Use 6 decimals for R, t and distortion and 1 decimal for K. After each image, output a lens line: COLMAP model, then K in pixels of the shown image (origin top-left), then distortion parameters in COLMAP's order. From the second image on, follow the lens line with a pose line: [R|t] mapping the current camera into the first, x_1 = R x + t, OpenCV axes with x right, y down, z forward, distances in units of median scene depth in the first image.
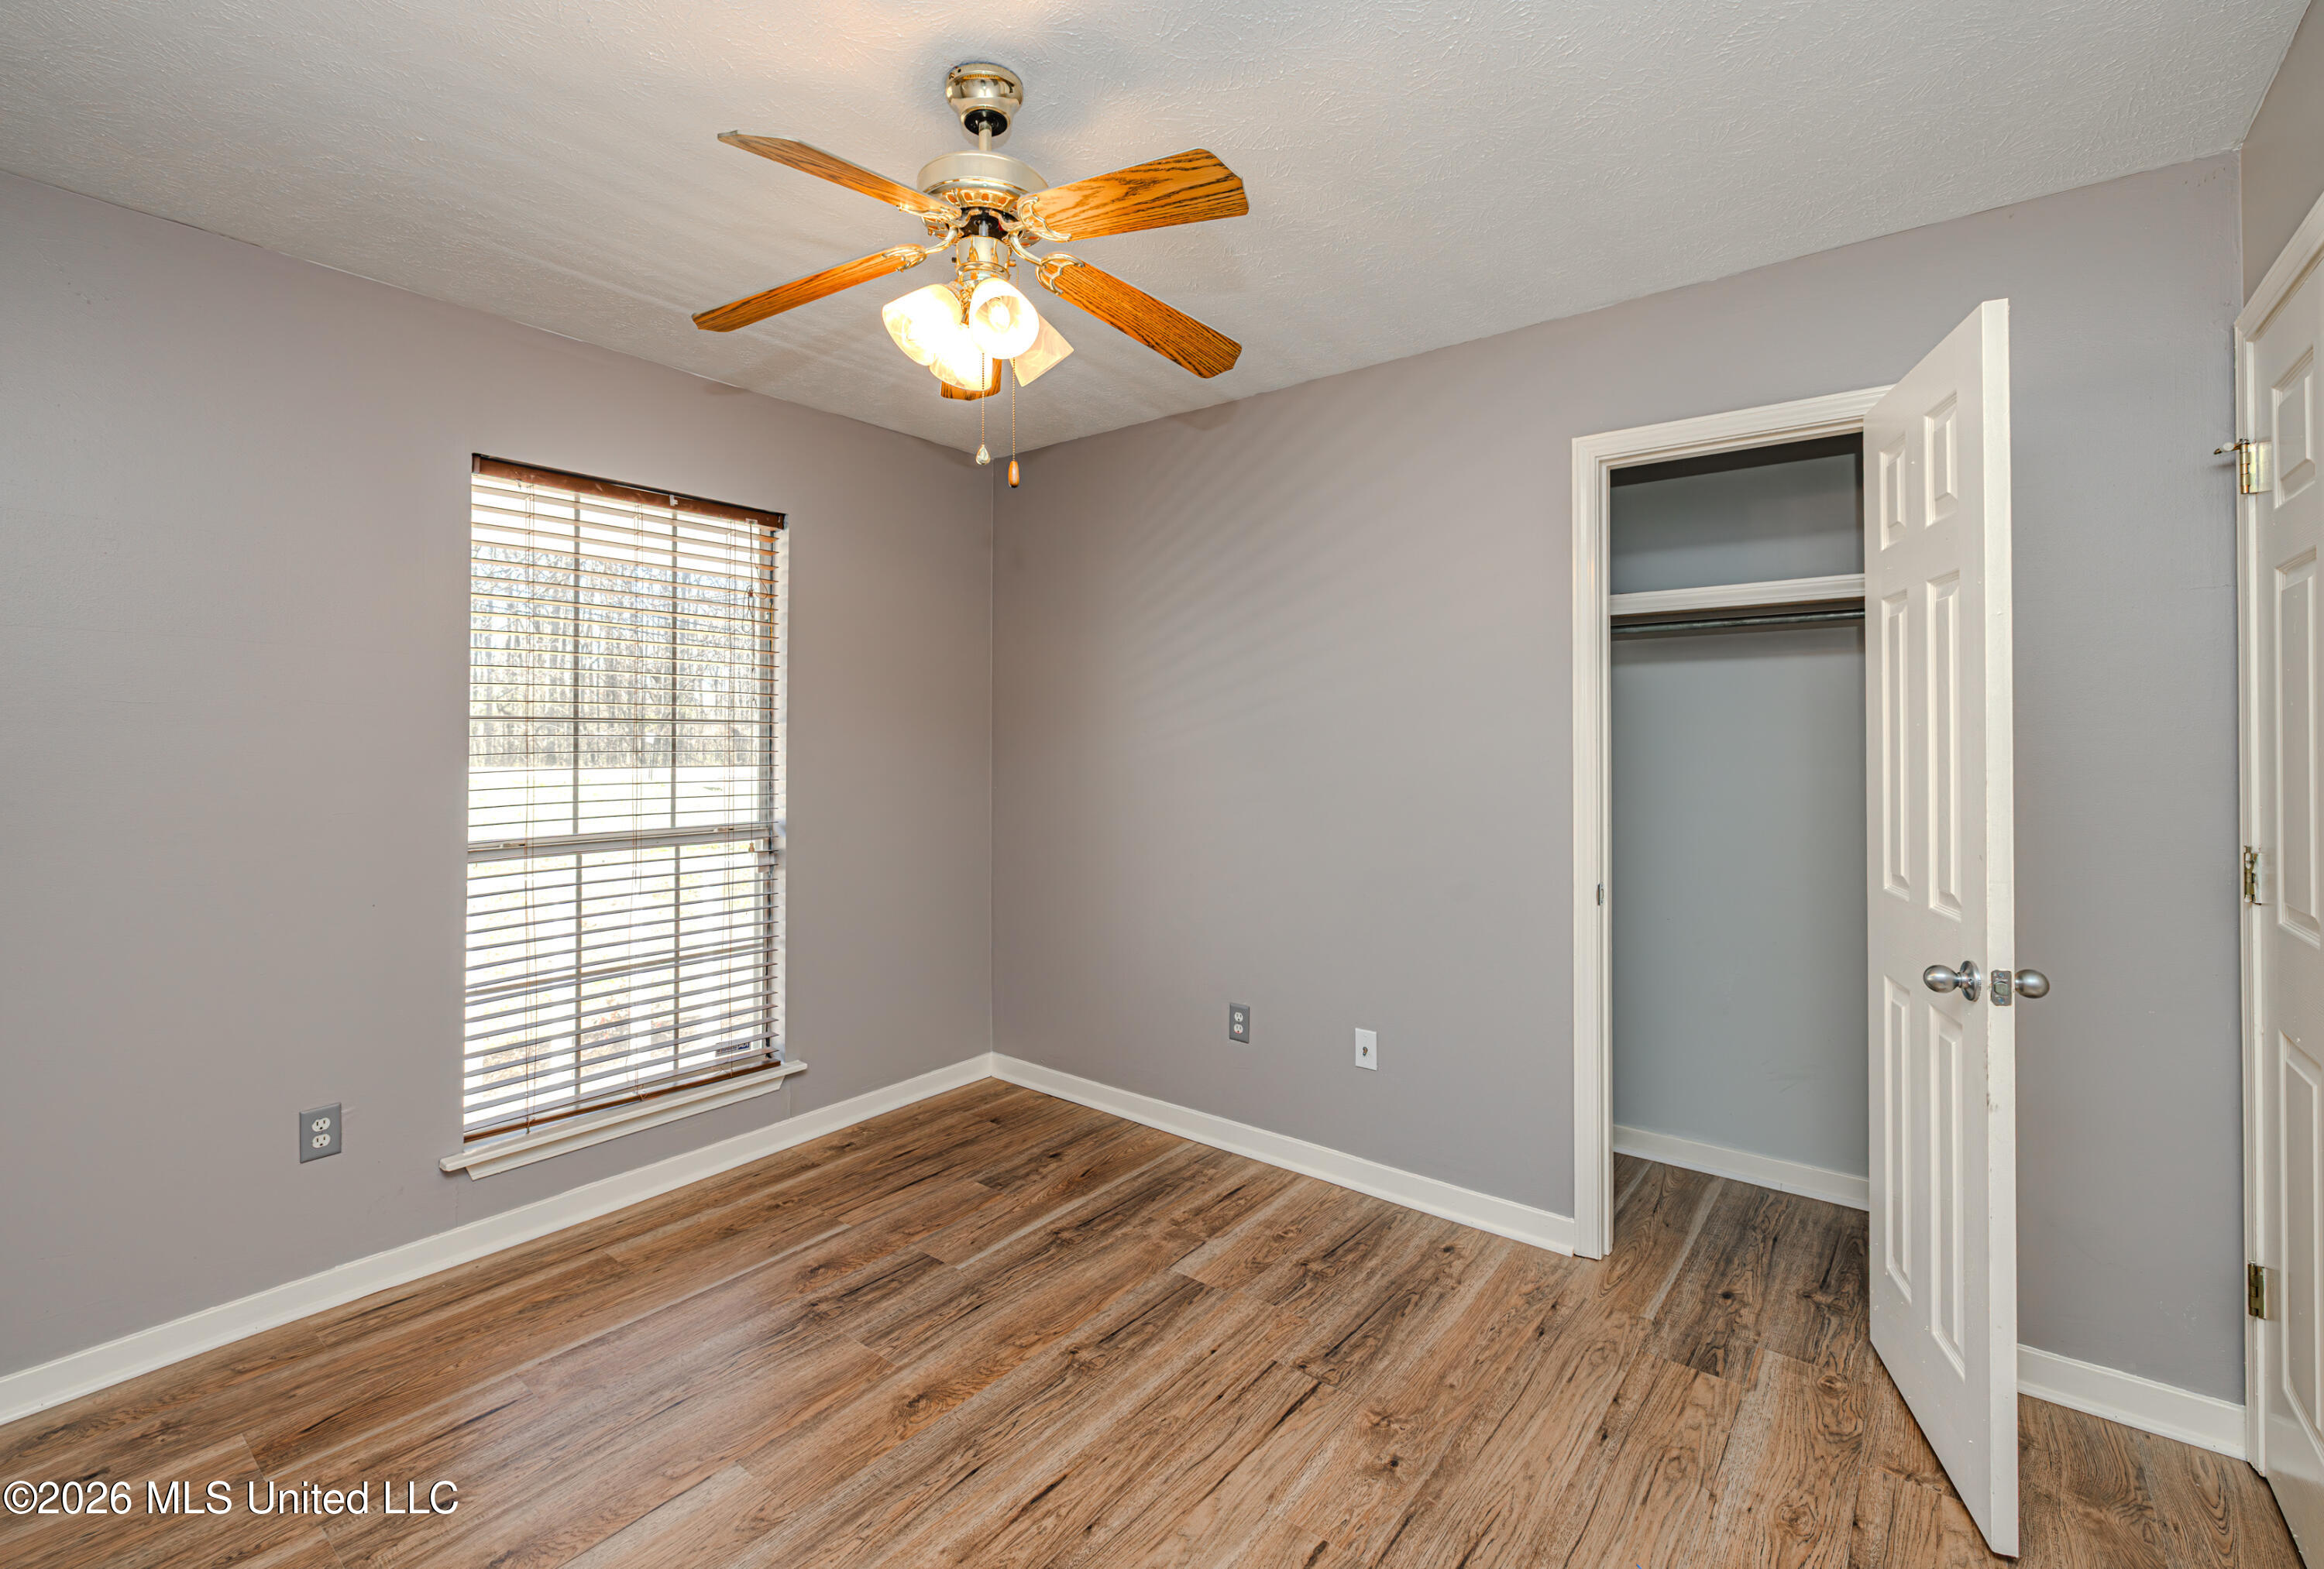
lens RADIAL K [[1006.0, 0, 1163.3], [0, 1006.0, 731.8], [0, 0, 1]] dist [-0.001332, 0.000095]
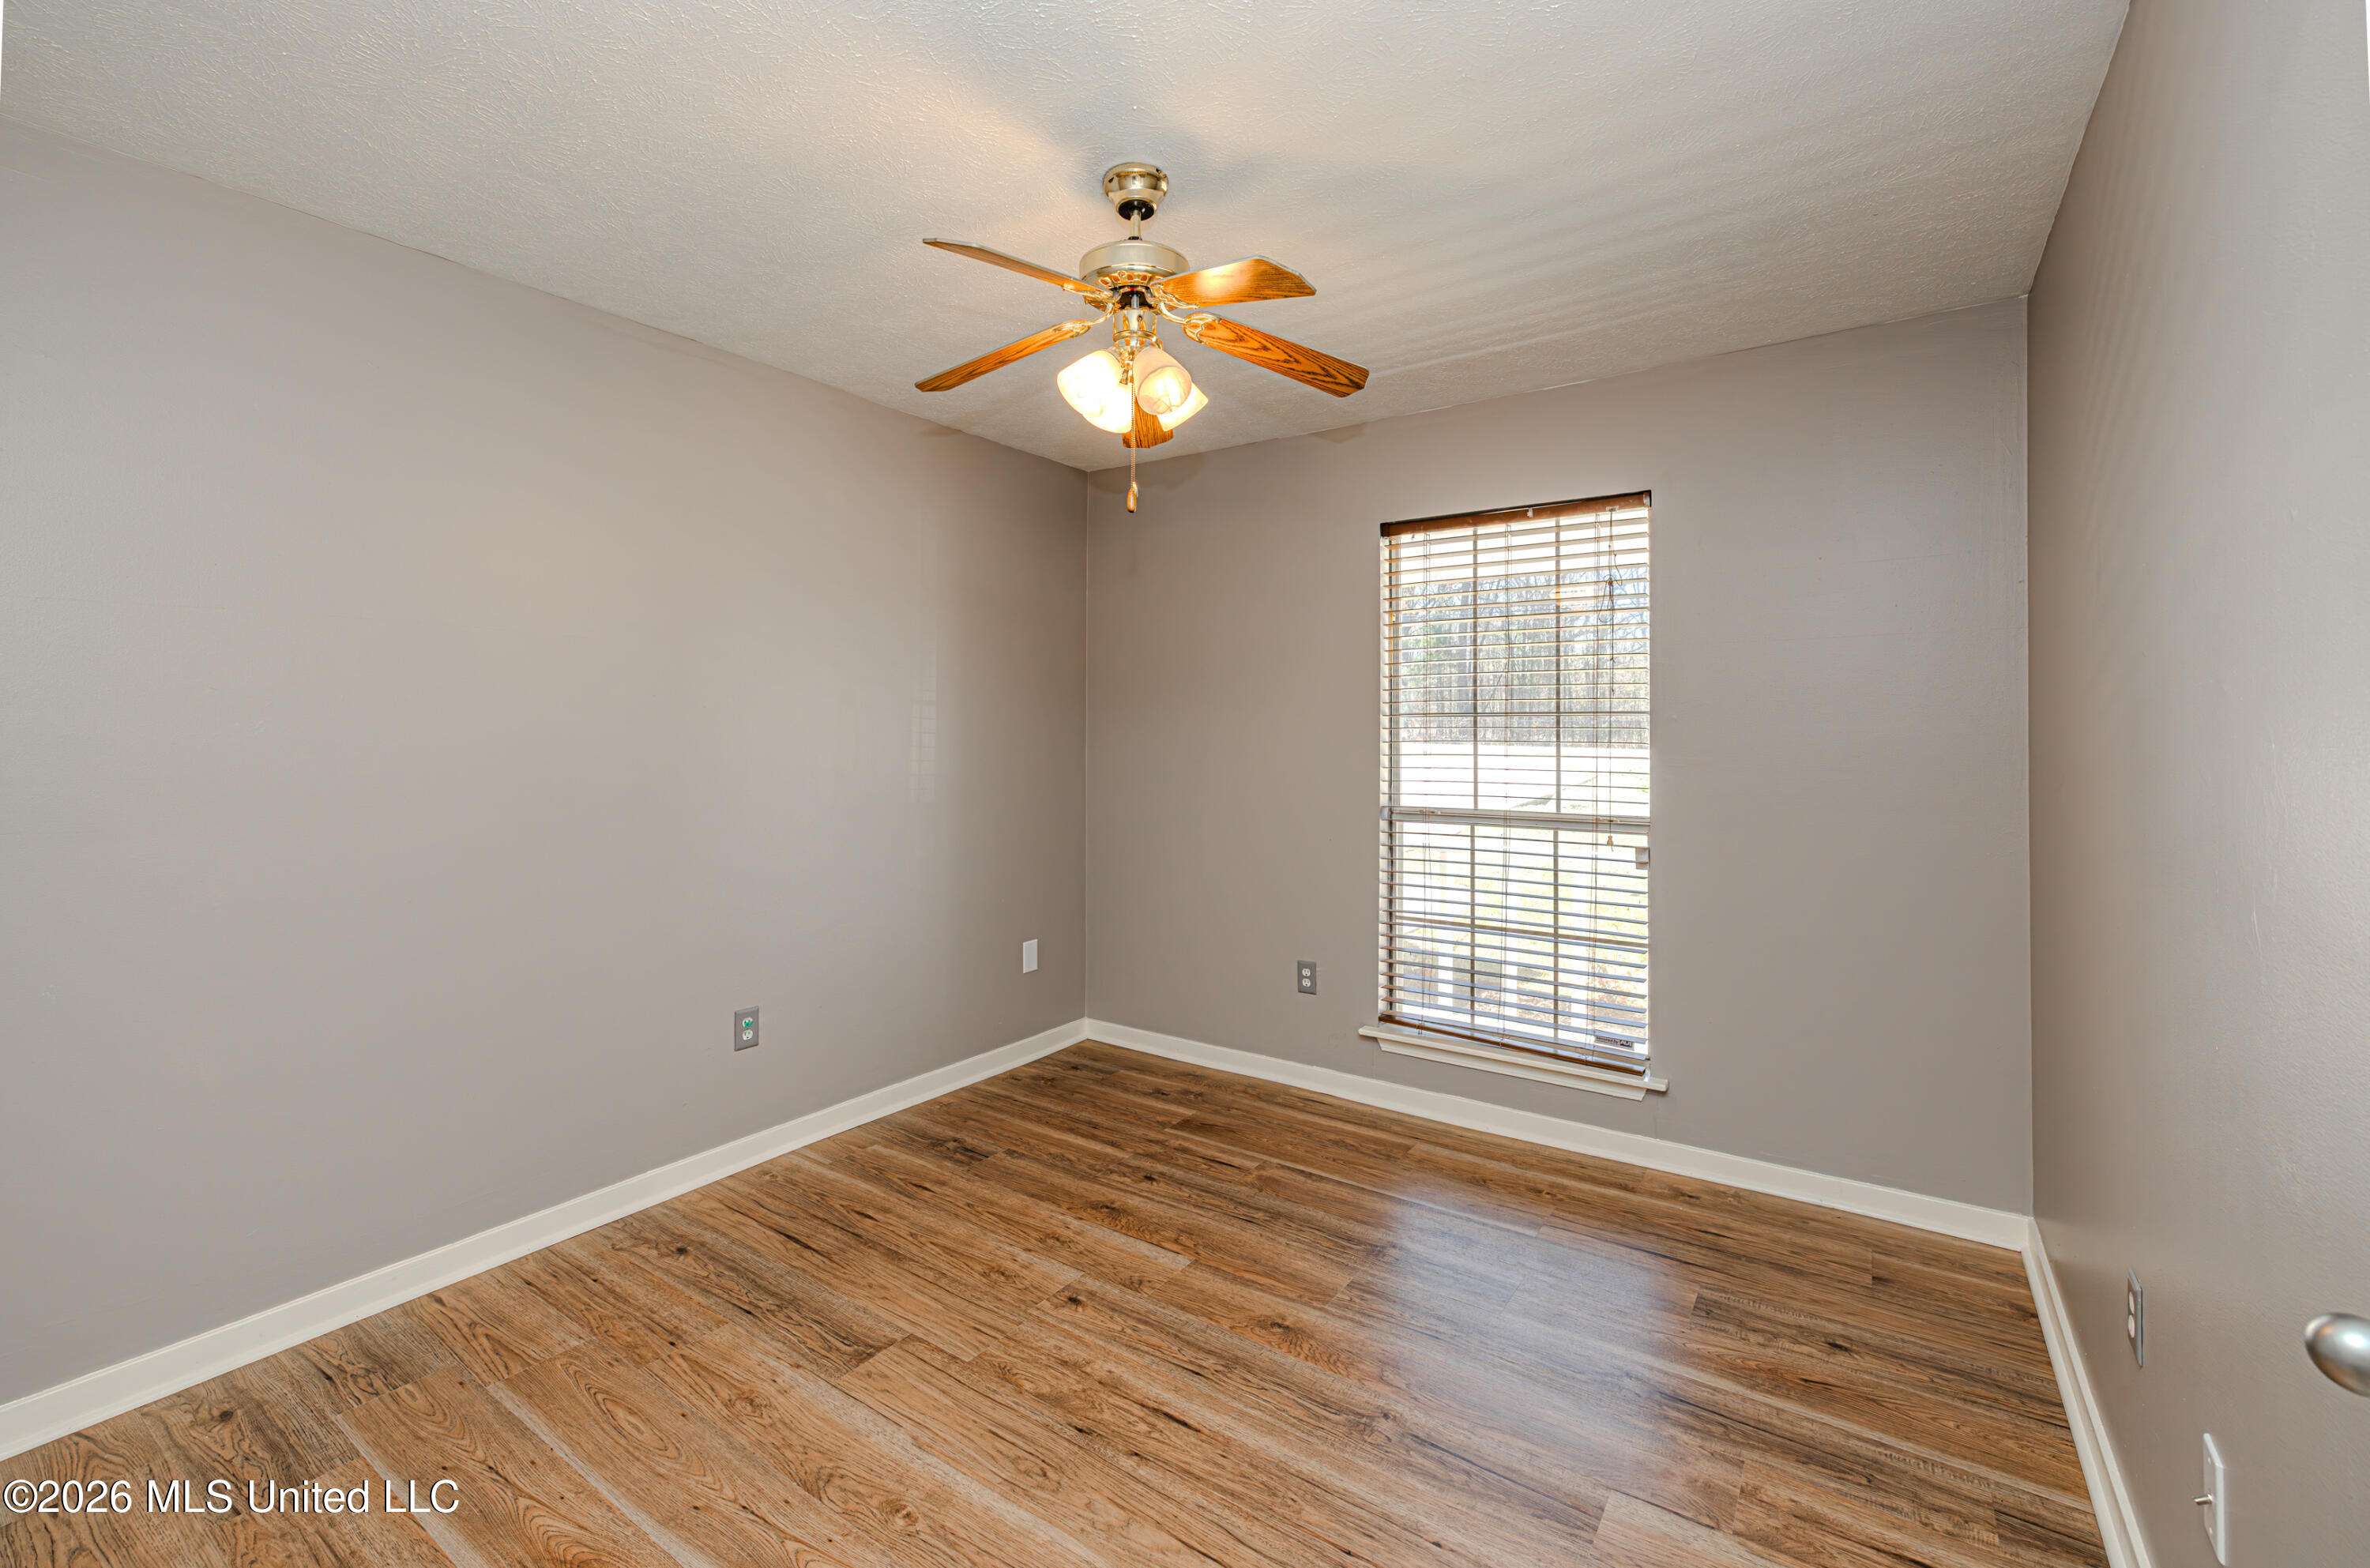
lens RADIAL K [[993.0, 0, 1186.6], [0, 993.0, 724.8], [0, 0, 1]] dist [0.000810, -0.000226]
pose [[0.061261, -0.007192, -0.998096, 0.610732], [0.006907, 0.999953, -0.006781, 0.006668], [0.998098, -0.006478, 0.061308, 0.602214]]
